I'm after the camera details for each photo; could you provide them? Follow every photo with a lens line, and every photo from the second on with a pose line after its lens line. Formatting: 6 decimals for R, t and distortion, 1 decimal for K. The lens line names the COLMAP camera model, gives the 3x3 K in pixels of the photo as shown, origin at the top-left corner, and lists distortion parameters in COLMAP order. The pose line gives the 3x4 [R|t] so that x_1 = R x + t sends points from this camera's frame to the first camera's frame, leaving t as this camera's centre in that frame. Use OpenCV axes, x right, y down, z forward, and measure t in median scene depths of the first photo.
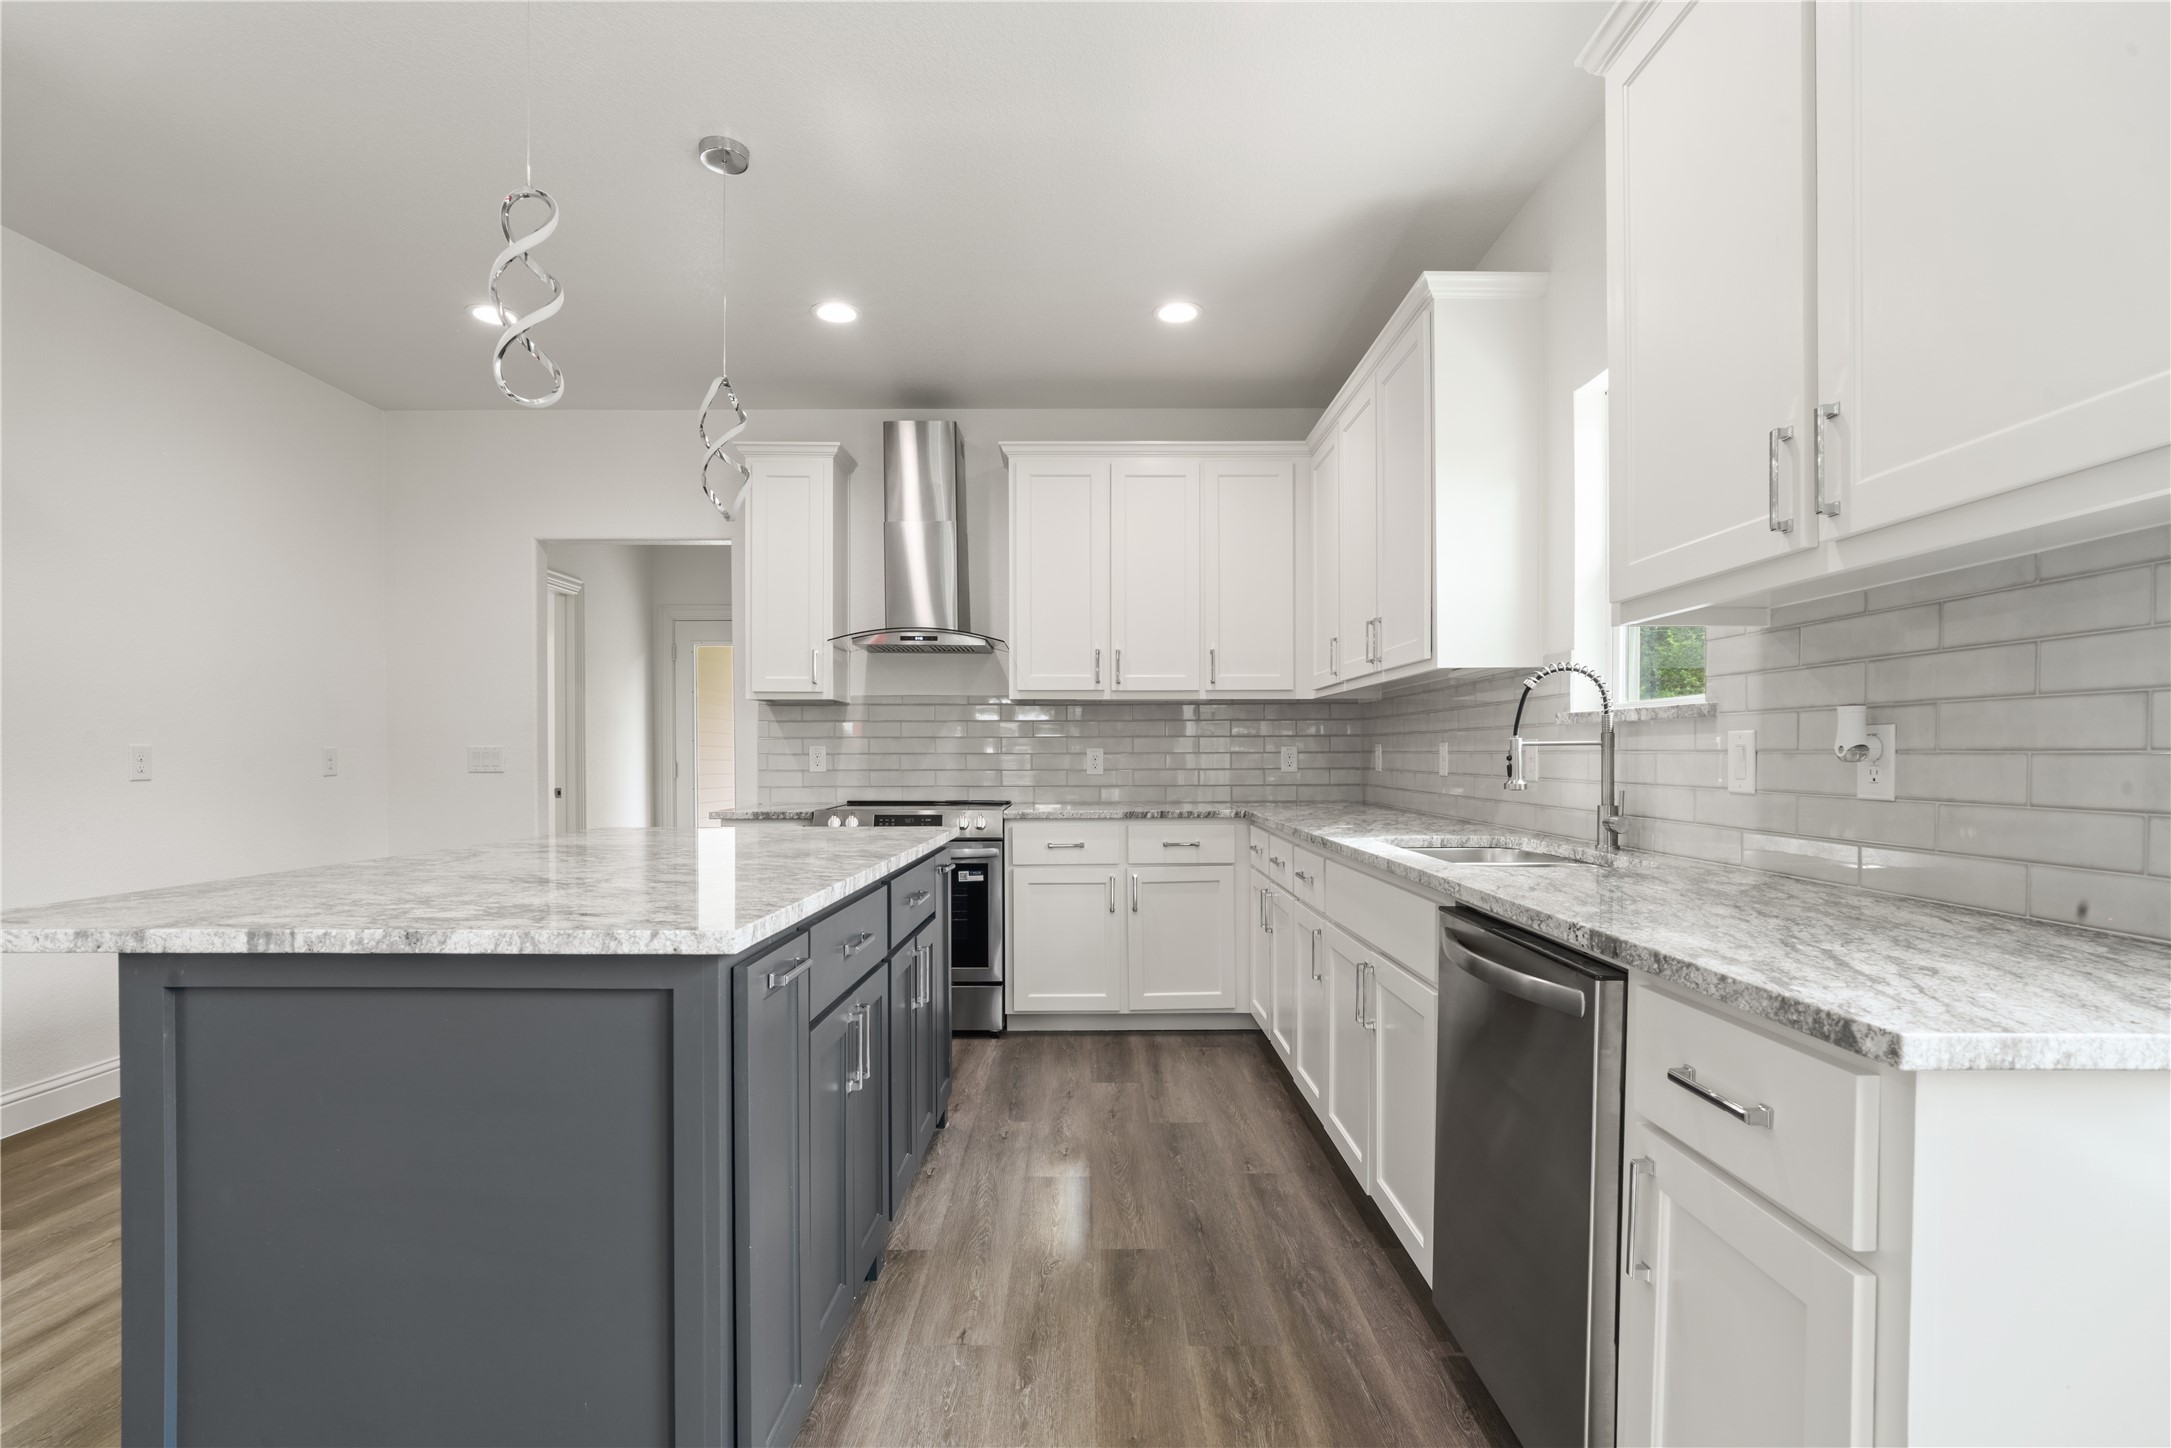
lens RADIAL K [[1023.4, 0, 1086.0], [0, 1023.4, 765.3], [0, 0, 1]] dist [-0.012313, 0.000139]
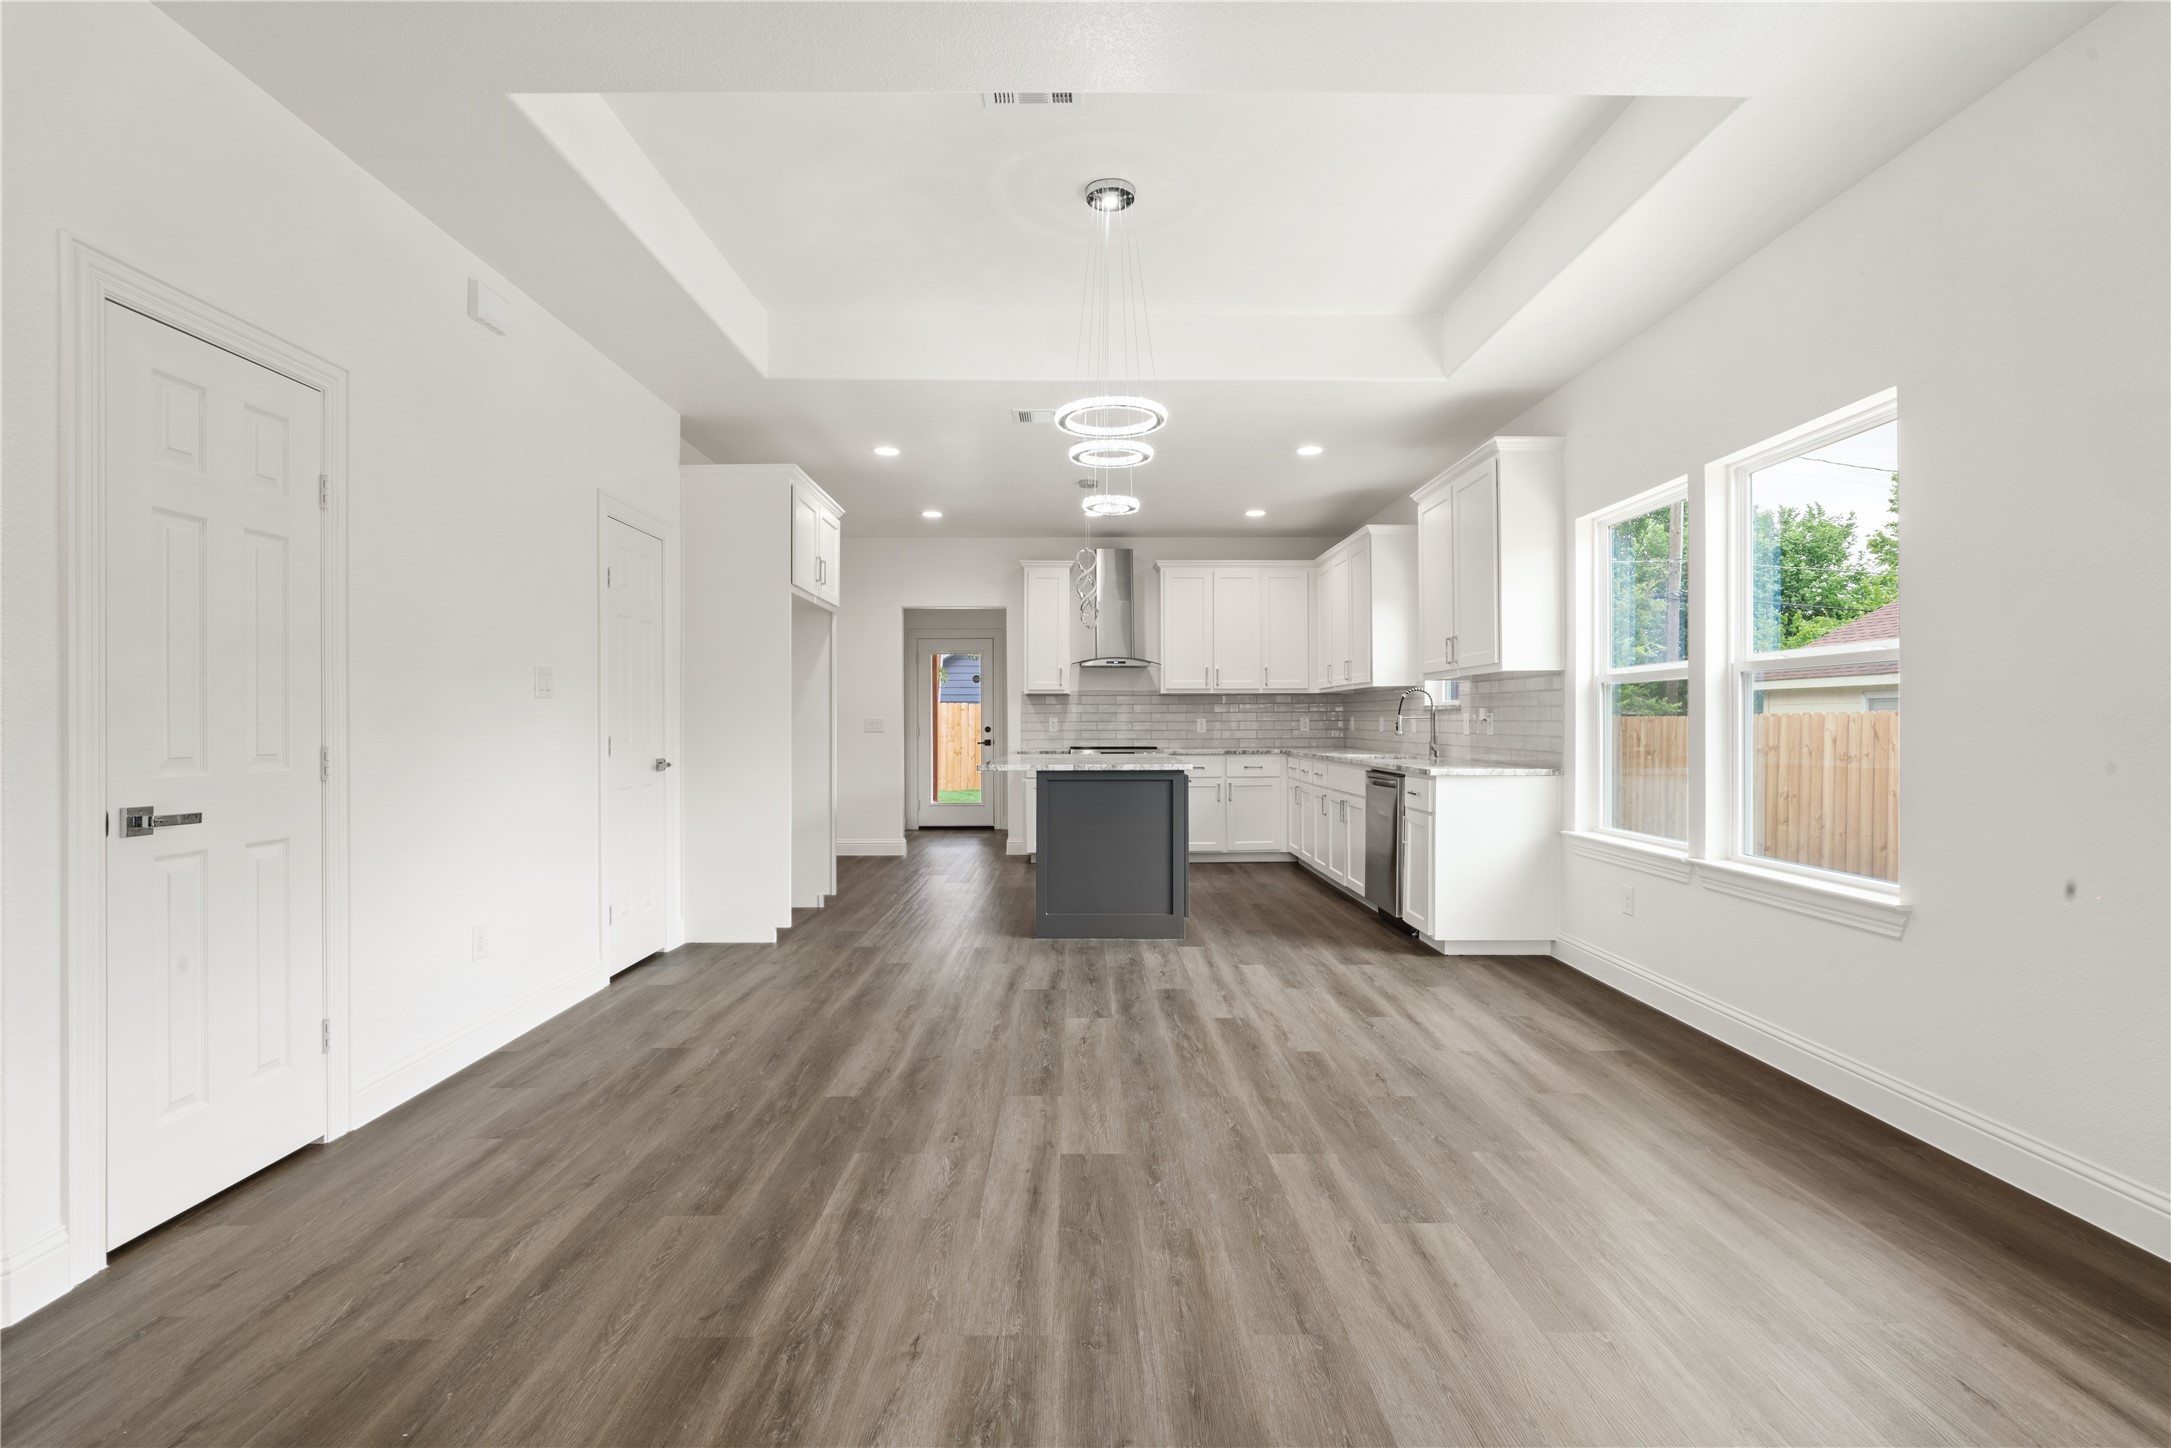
lens RADIAL K [[999.3, 0, 1085.5], [0, 999.3, 724.0], [0, 0, 1]] dist [-0.011656, 0.000492]
pose [[0.999981, -0.000652, 0.006093, -0.246461], [0.000700, 0.999969, -0.007872, 0.008335], [-0.006088, 0.007876, 0.999950, -0.950626]]
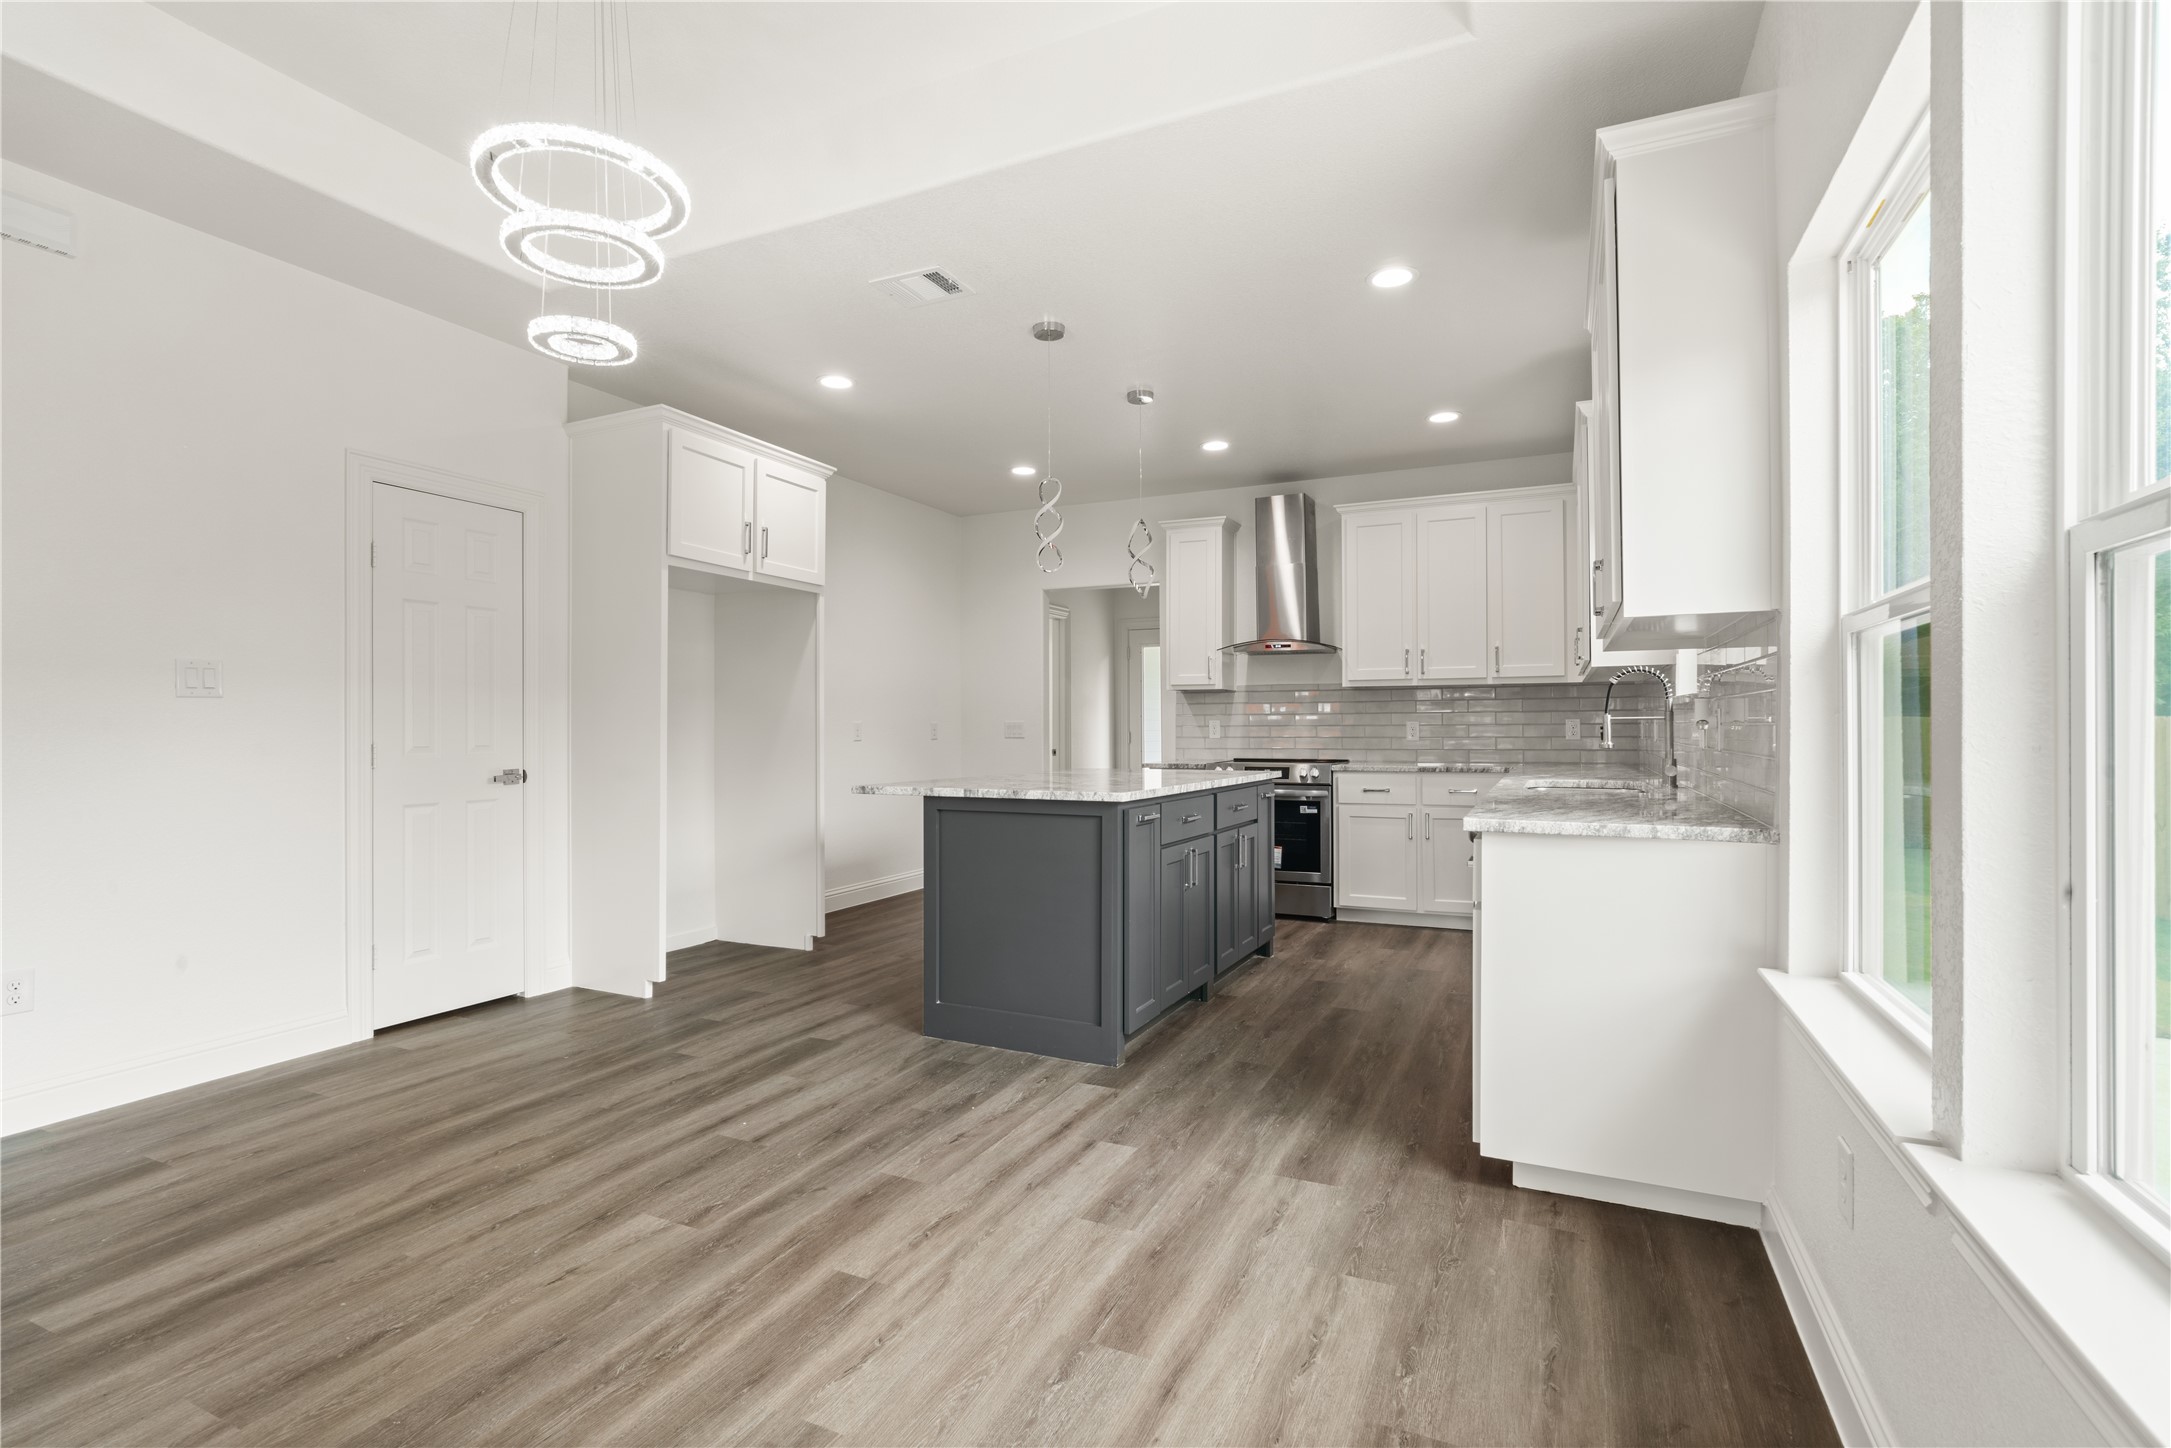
lens RADIAL K [[999.3, 0, 1085.5], [0, 999.3, 724.0], [0, 0, 1]] dist [-0.011656, 0.000492]
pose [[0.904379, -0.003066, -0.426719, 0.206900], [-0.002367, 0.999923, -0.012202, 0.004354], [0.426723, 0.012045, 0.904302, -0.425051]]
